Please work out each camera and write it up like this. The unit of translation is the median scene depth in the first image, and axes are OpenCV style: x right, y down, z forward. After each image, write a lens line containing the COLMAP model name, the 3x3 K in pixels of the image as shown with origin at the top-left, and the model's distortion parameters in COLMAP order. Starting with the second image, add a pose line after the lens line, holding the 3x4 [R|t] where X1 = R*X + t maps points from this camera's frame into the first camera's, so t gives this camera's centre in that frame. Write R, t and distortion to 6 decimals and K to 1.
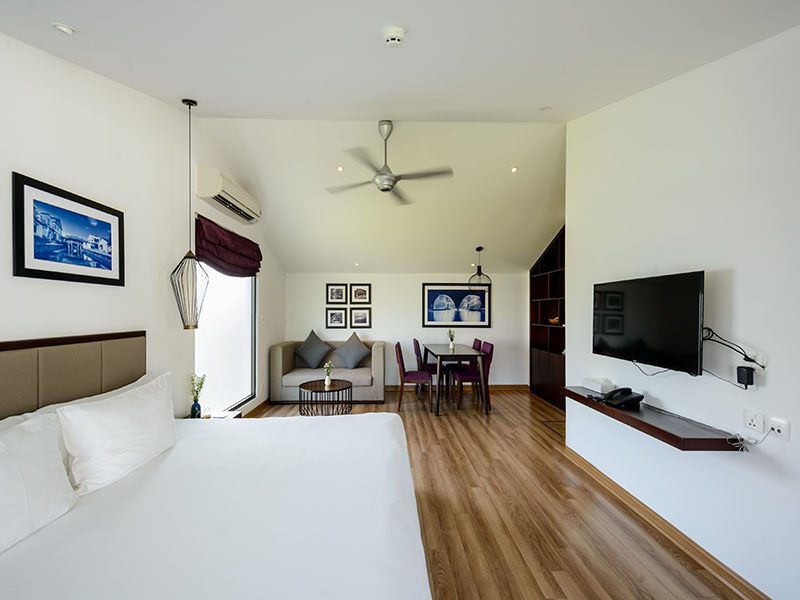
lens RADIAL K [[320.2, 0, 399.3], [0, 320.2, 305.6], [0, 0, 1]] dist [0.007264, -0.000452]
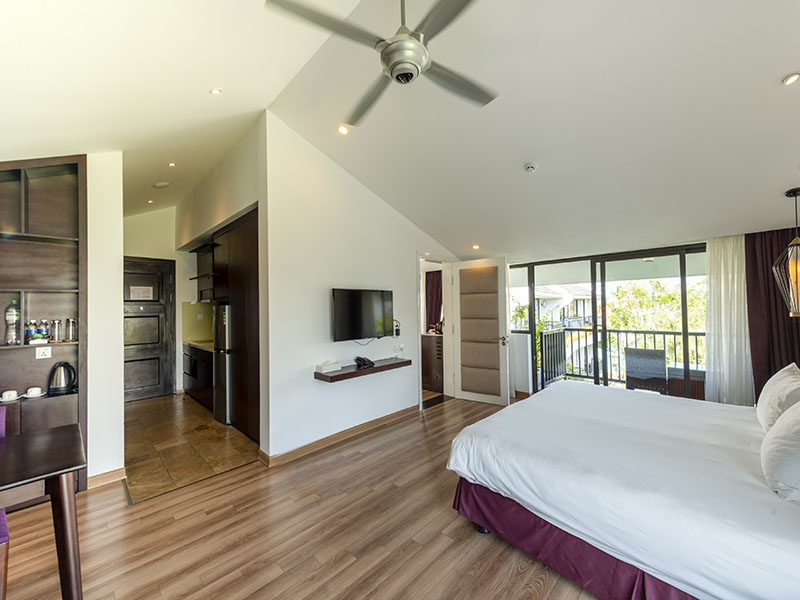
lens RADIAL K [[320.2, 0, 399.3], [0, 320.2, 305.6], [0, 0, 1]] dist [0.007264, -0.000452]
pose [[-0.692027, 0.016960, 0.721673, -0.651815], [0.003297, 0.999788, -0.020334, 0.040646], [-0.721864, -0.011693, -0.691936, 2.220349]]
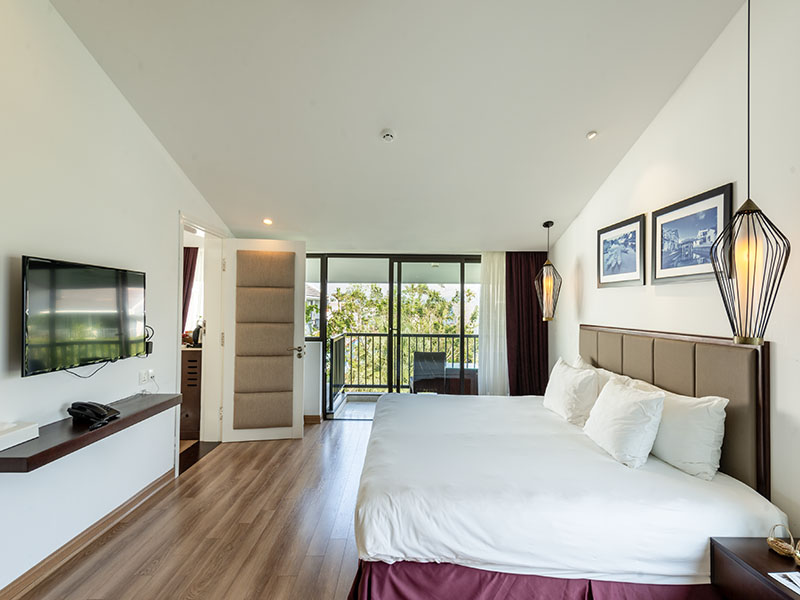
lens RADIAL K [[392.9, 0, 403.9], [0, 392.9, 305.3], [0, 0, 1]] dist [0.015475, -0.000896]
pose [[-0.999822, -0.010758, 0.015476, -0.100232], [-0.011131, 0.999644, -0.024236, 0.041521], [-0.015210, -0.024404, -0.999586, 2.216461]]
